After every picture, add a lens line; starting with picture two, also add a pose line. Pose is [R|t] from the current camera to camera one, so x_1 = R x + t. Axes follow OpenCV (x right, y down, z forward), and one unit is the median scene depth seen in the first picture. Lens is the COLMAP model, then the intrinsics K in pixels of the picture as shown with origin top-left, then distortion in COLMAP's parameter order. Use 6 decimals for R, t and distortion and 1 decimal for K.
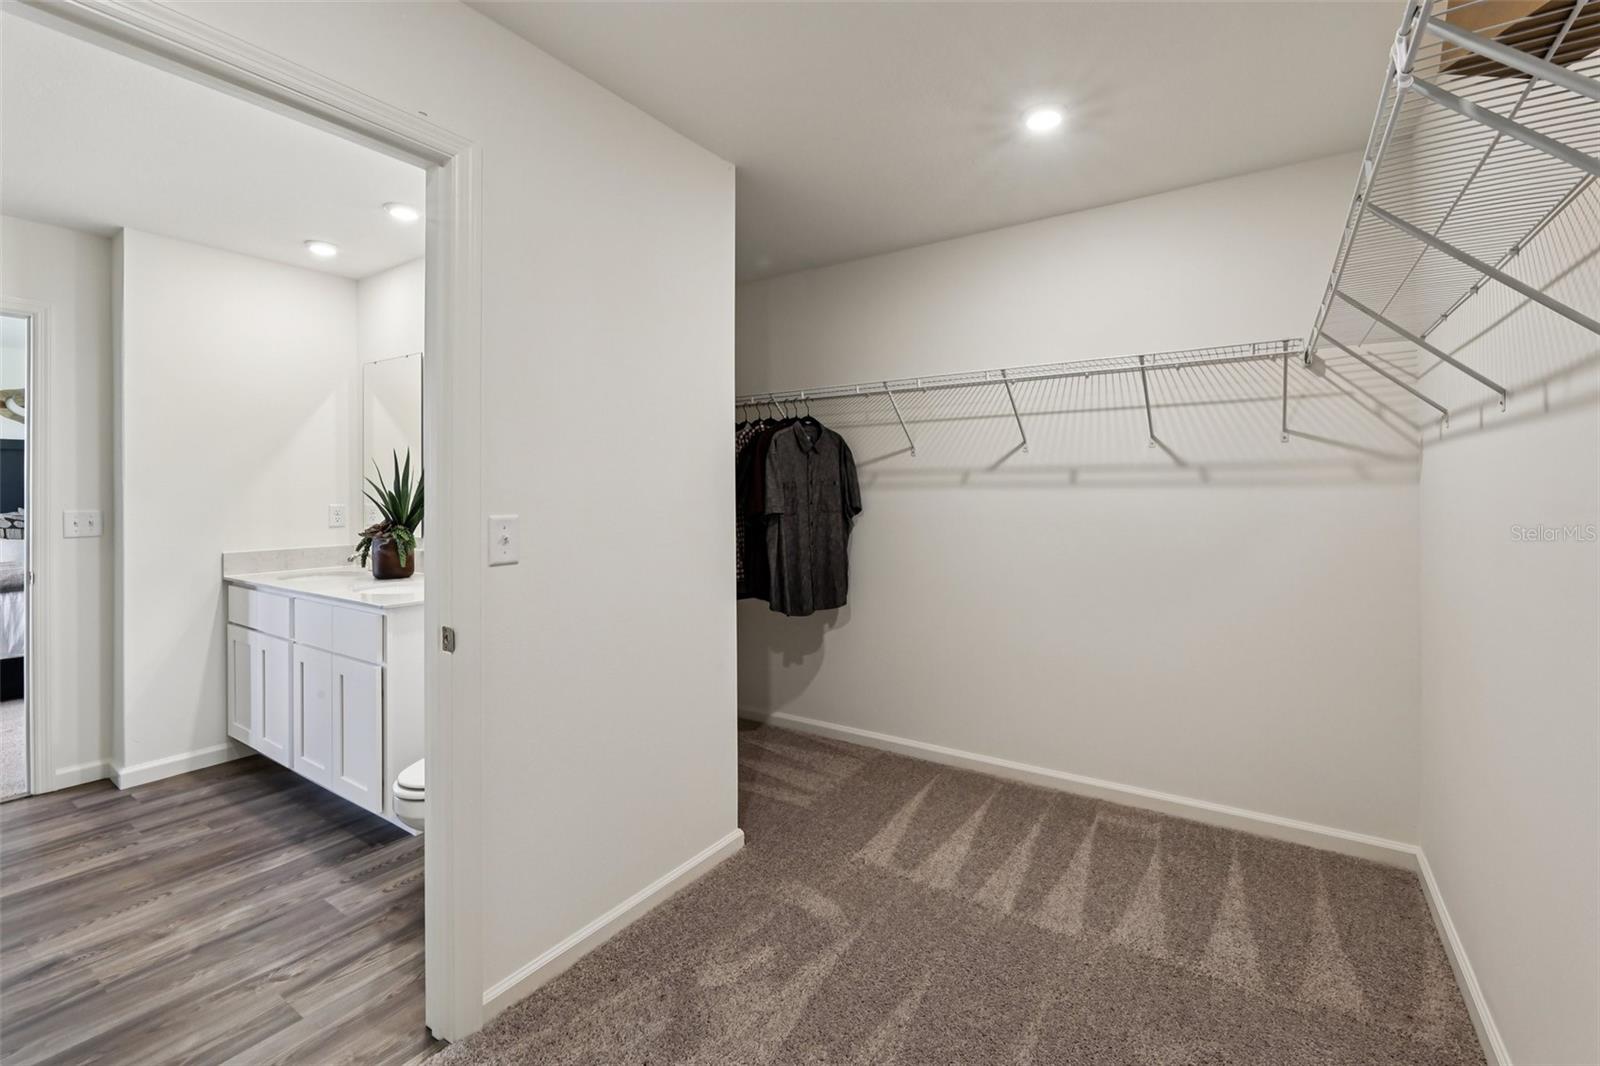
lens RADIAL K [[648.7, 0, 802.5], [0, 648.7, 482.2], [0, 0, 1]] dist [-0.001228, -0.000443]
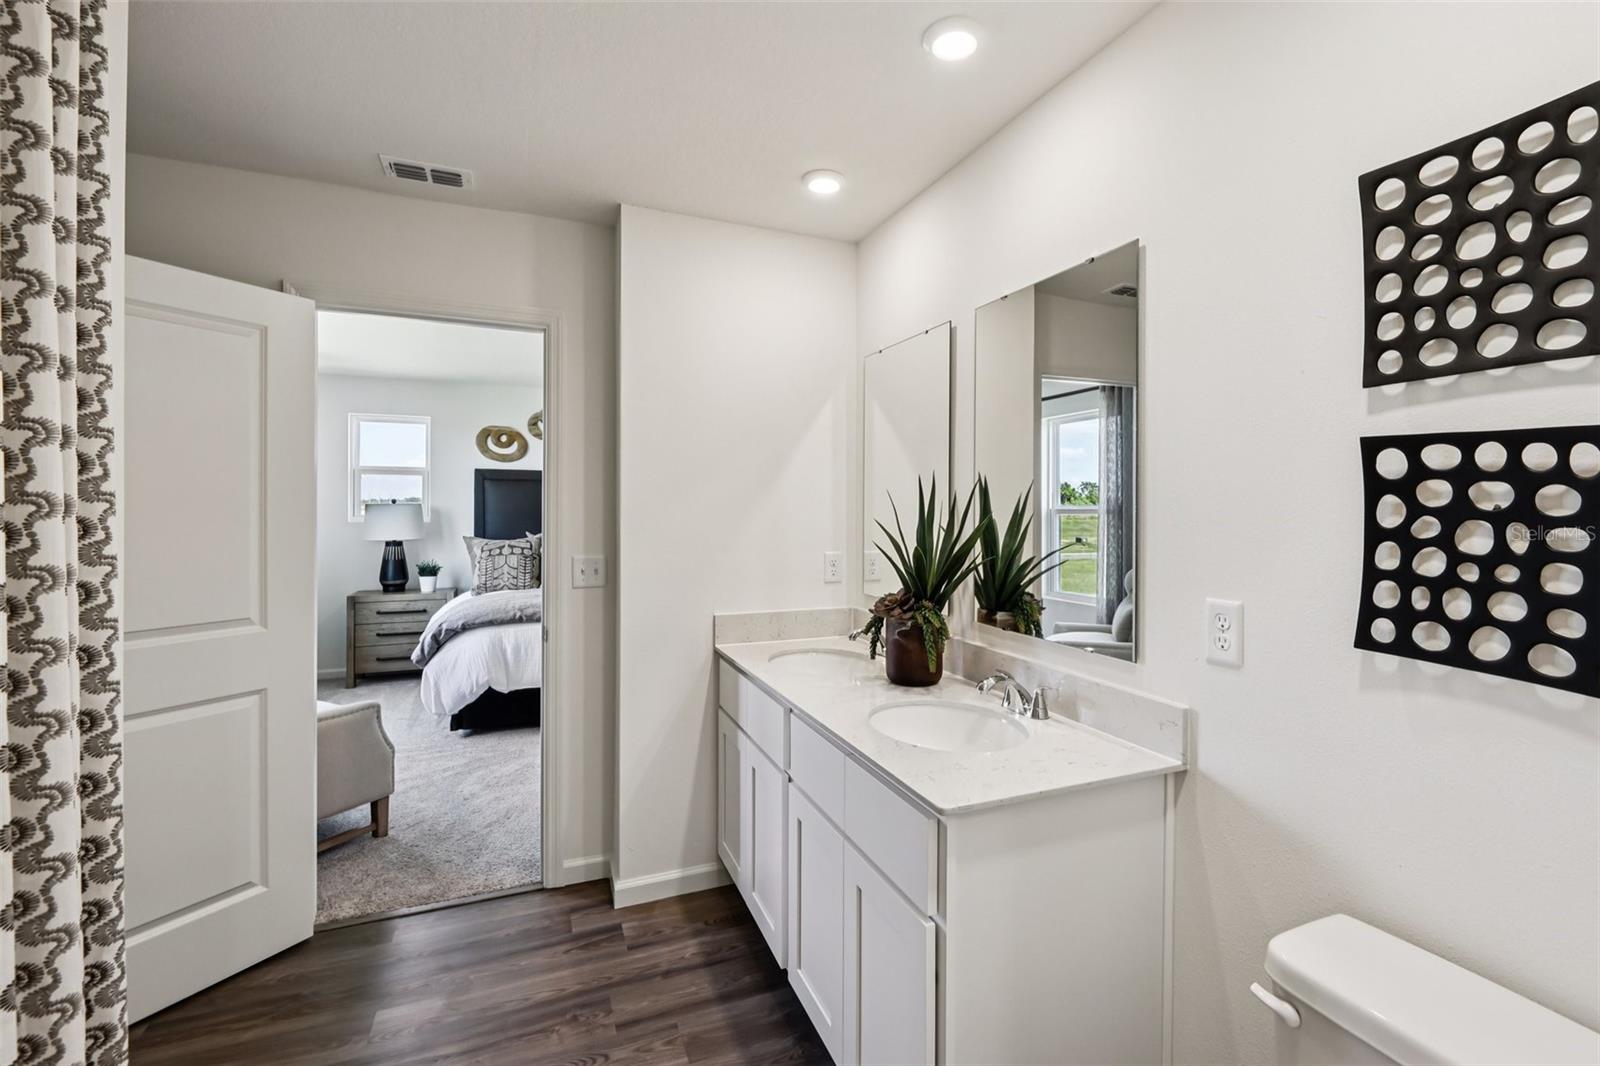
lens RADIAL K [[696.5, 0, 802.7], [0, 696.5, 504.0], [0, 0, 1]] dist [0.000330, 0.000025]
pose [[0.807672, 0.008430, -0.589571, -0.343092], [-0.006636, 0.999964, 0.005206, -0.028857], [0.589594, -0.000292, 0.807700, 0.417840]]
